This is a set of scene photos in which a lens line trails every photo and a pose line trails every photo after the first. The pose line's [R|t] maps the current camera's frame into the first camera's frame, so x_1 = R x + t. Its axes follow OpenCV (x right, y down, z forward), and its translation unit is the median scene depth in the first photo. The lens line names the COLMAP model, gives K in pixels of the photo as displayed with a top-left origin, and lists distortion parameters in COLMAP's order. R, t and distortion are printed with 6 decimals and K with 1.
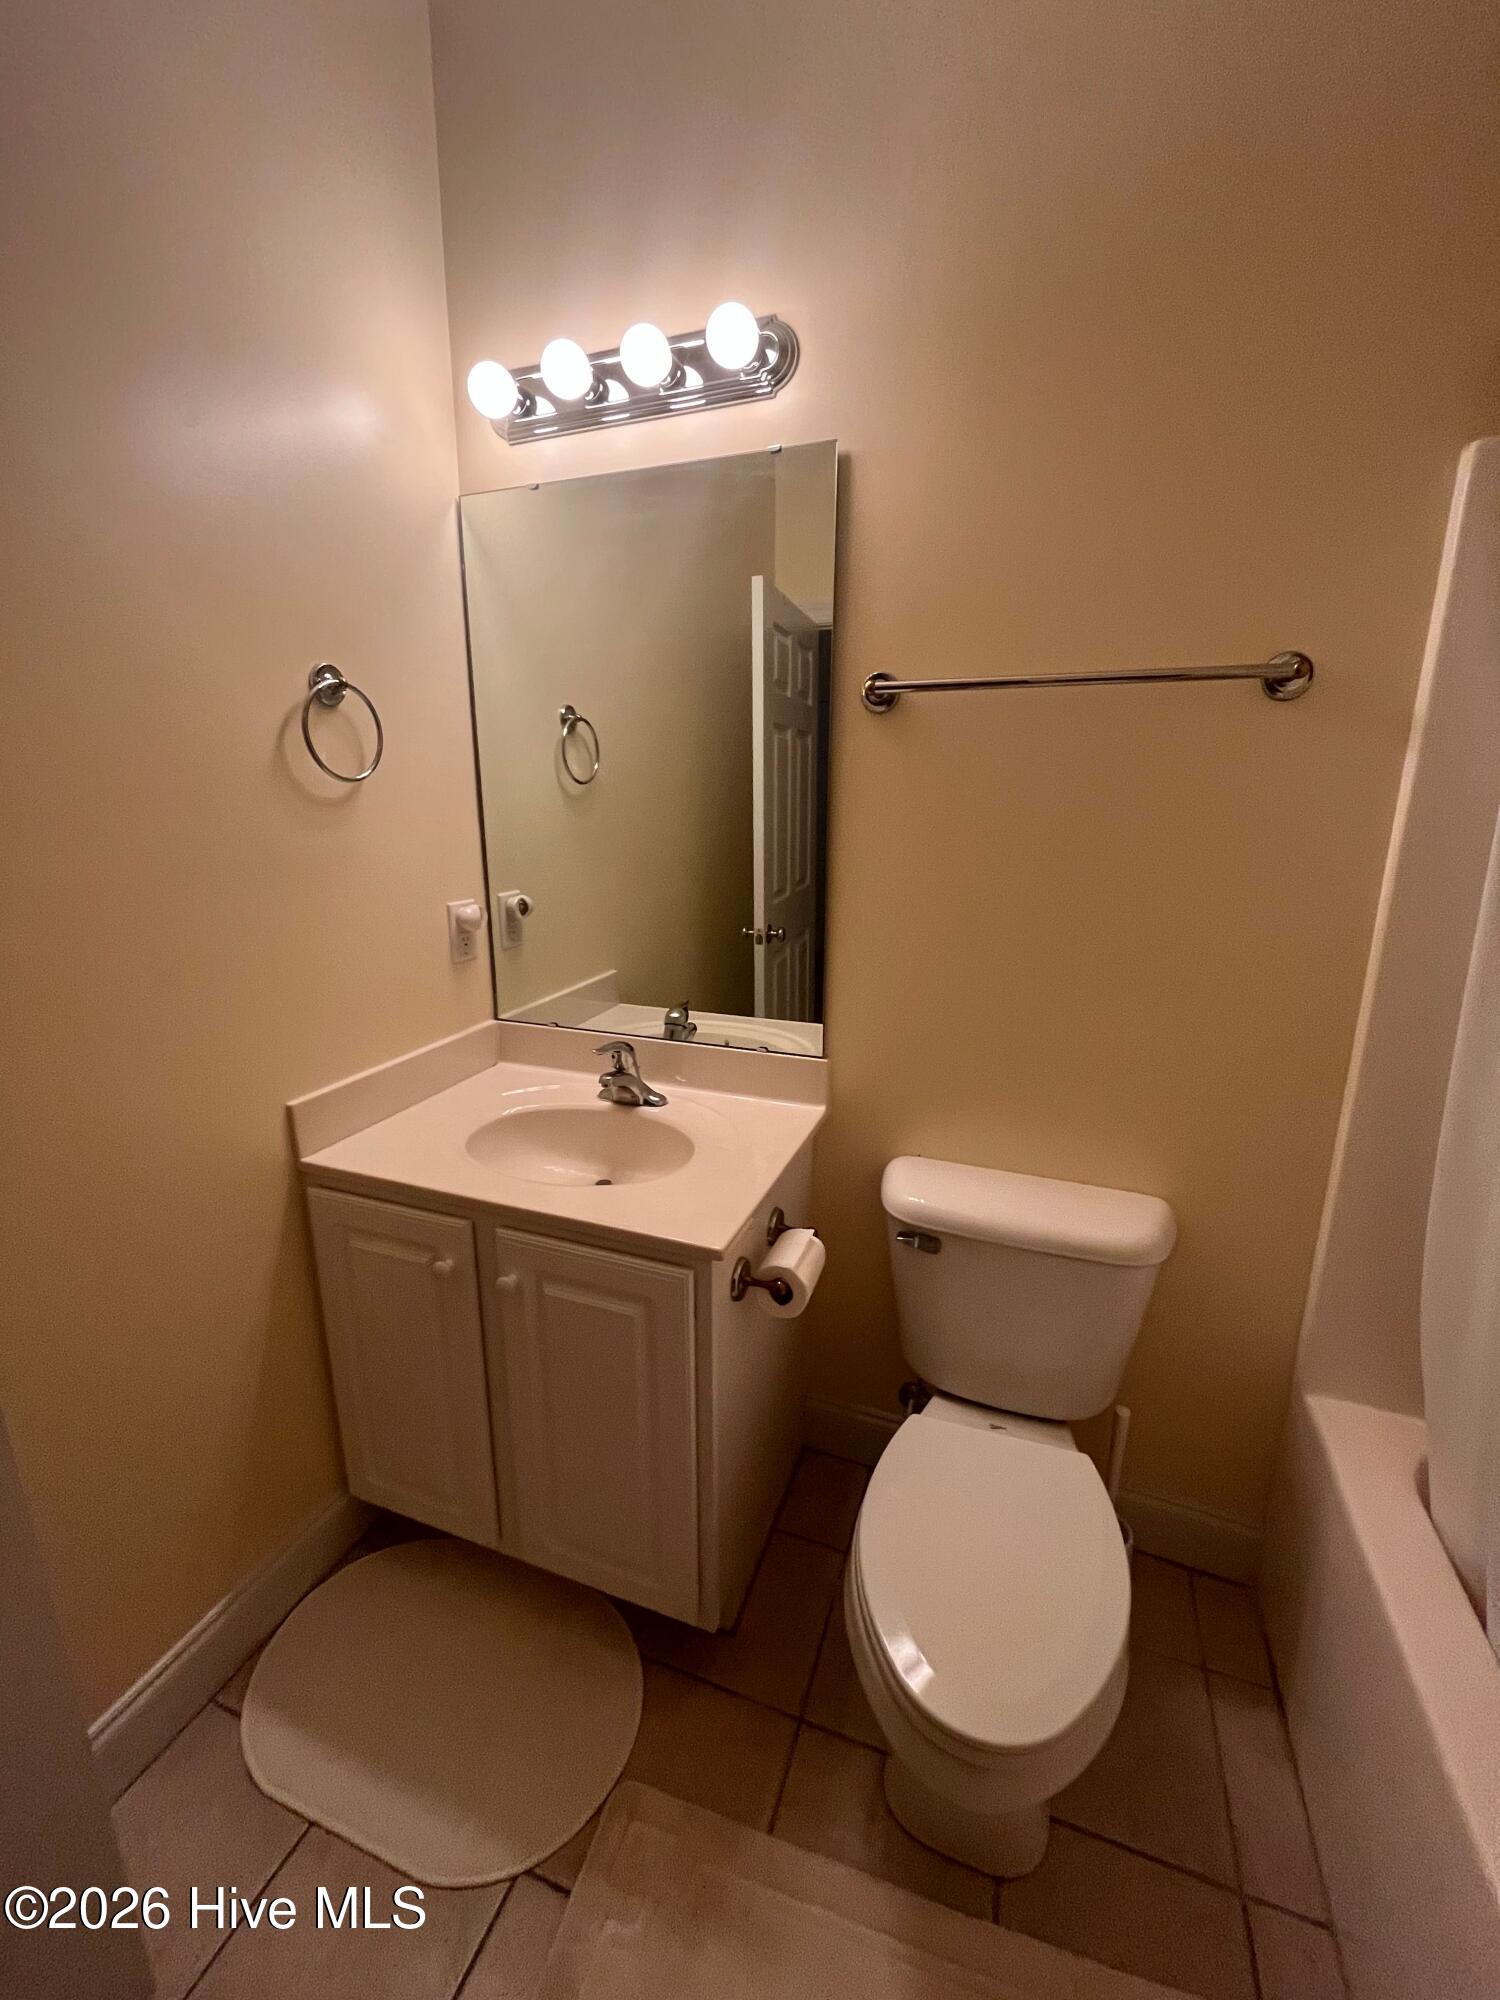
lens RADIAL K [[807.9, 0, 740.9], [0, 807.9, 995.9], [0, 0, 1]] dist [-0.003189, -0.000316]
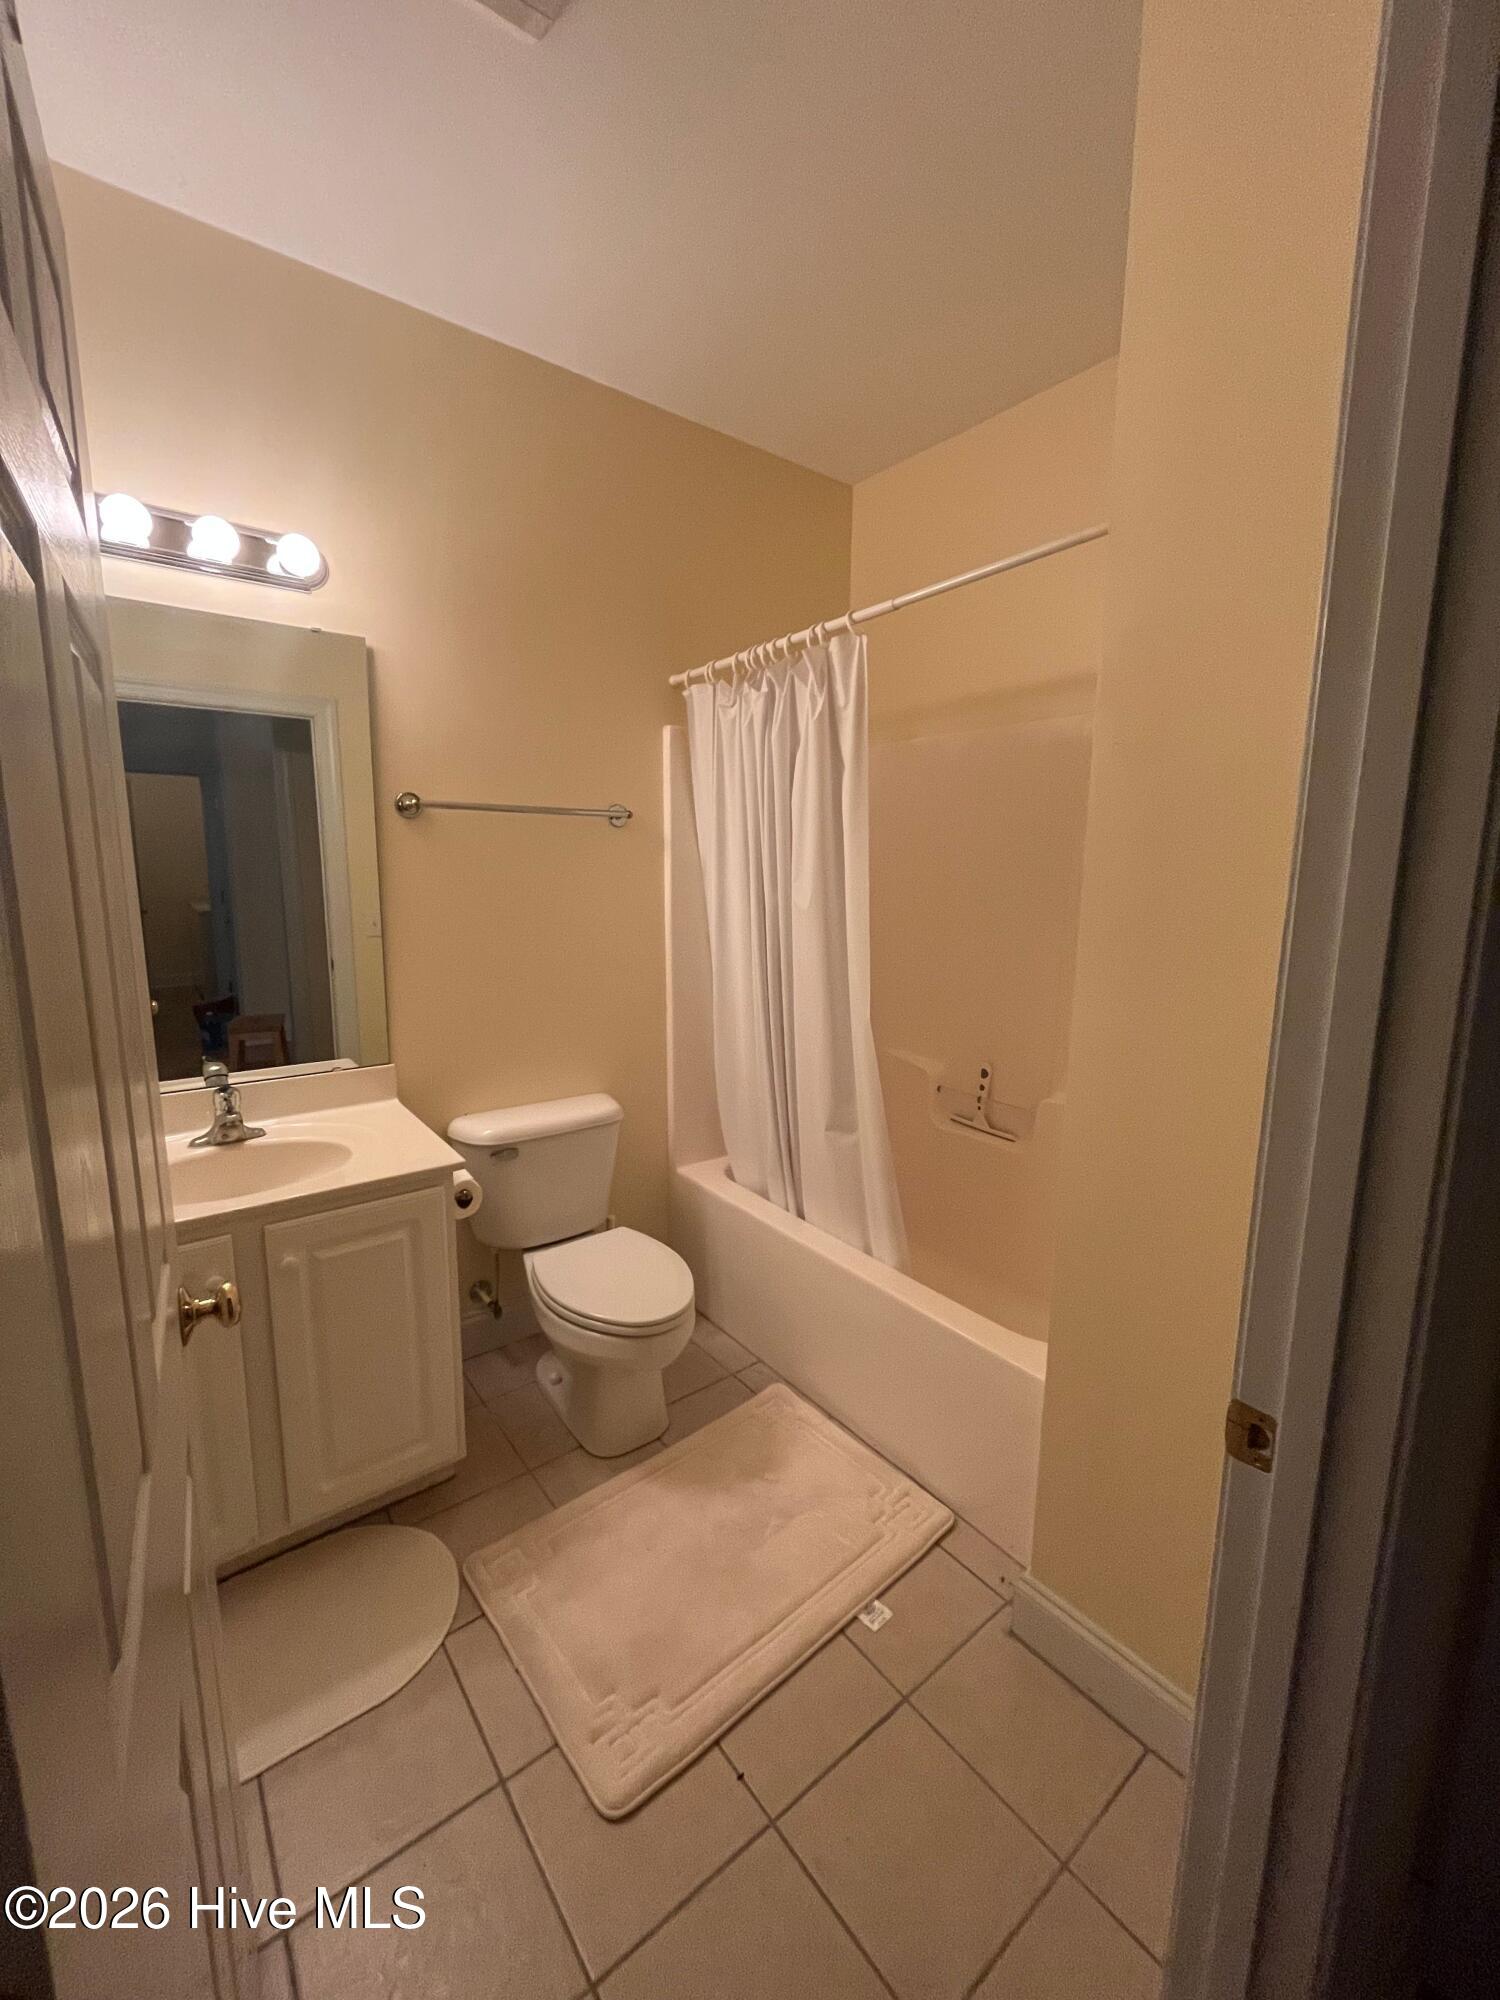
lens RADIAL K [[807.9, 0, 744.6], [0, 807.9, 1001.7], [0, 0, 1]] dist [-0.003189, -0.000316]
pose [[0.529207, -0.137445, 0.837287, -0.838266], [0.196197, 0.979872, 0.036845, 0.050152], [-0.825498, 0.144775, 0.545521, -0.289453]]
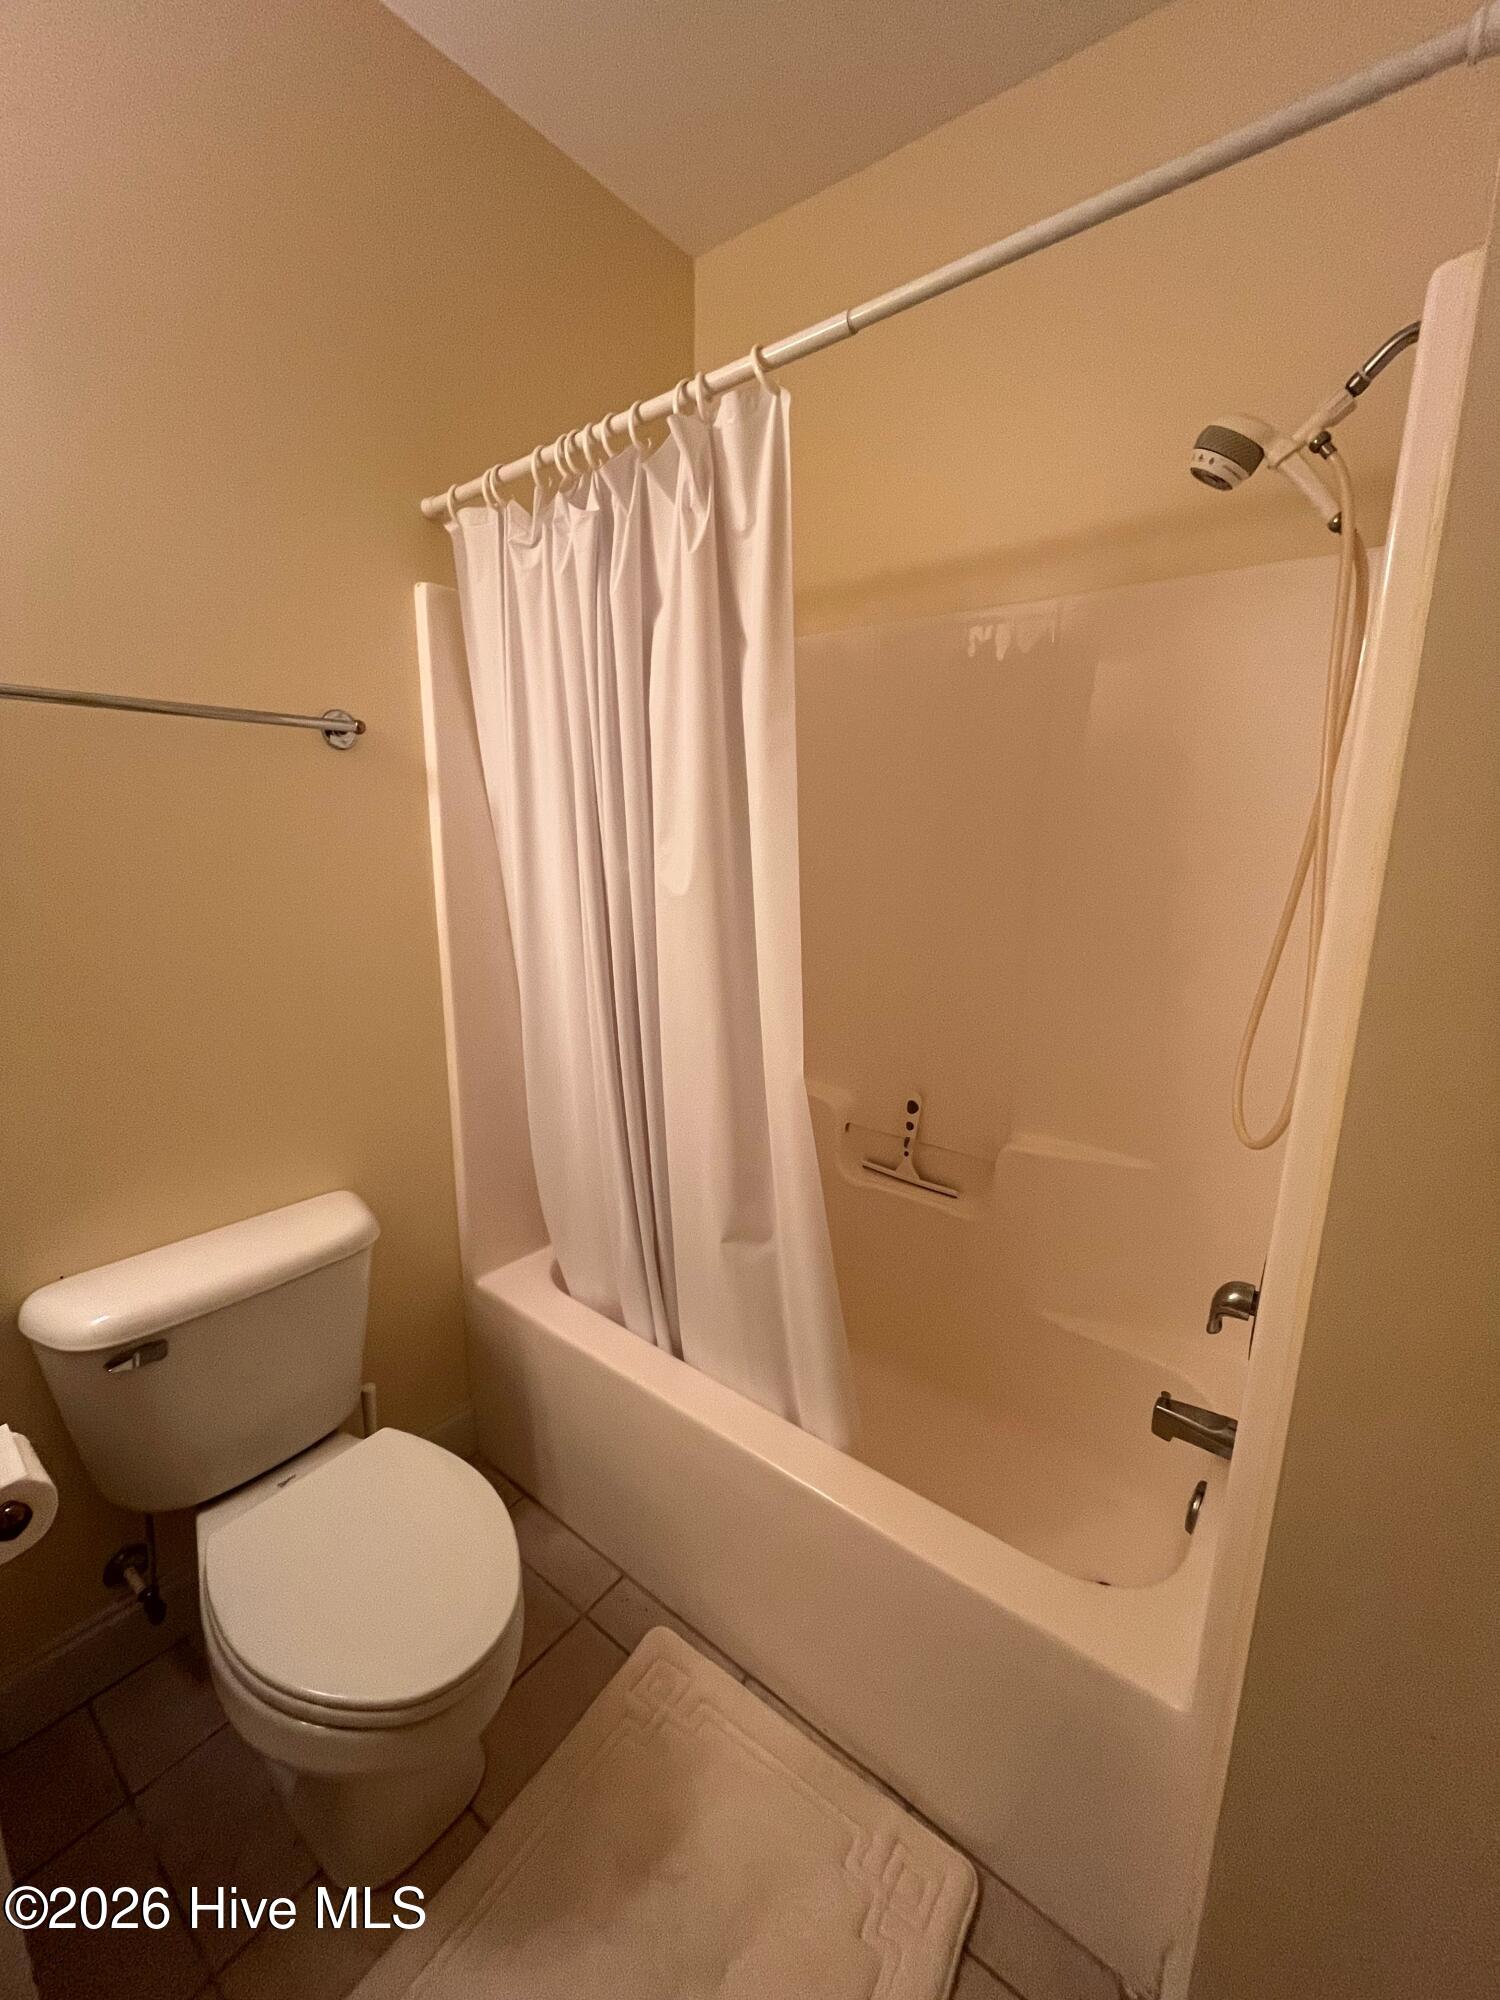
lens RADIAL K [[807.9, 0, 744.7], [0, 807.9, 994.1], [0, 0, 1]] dist [-0.003189, -0.000316]
pose [[0.301837, -0.194551, 0.933298, -0.308464], [0.216053, 0.967446, 0.131796, -0.035816], [-0.928556, 0.161861, 0.334044, 0.082404]]
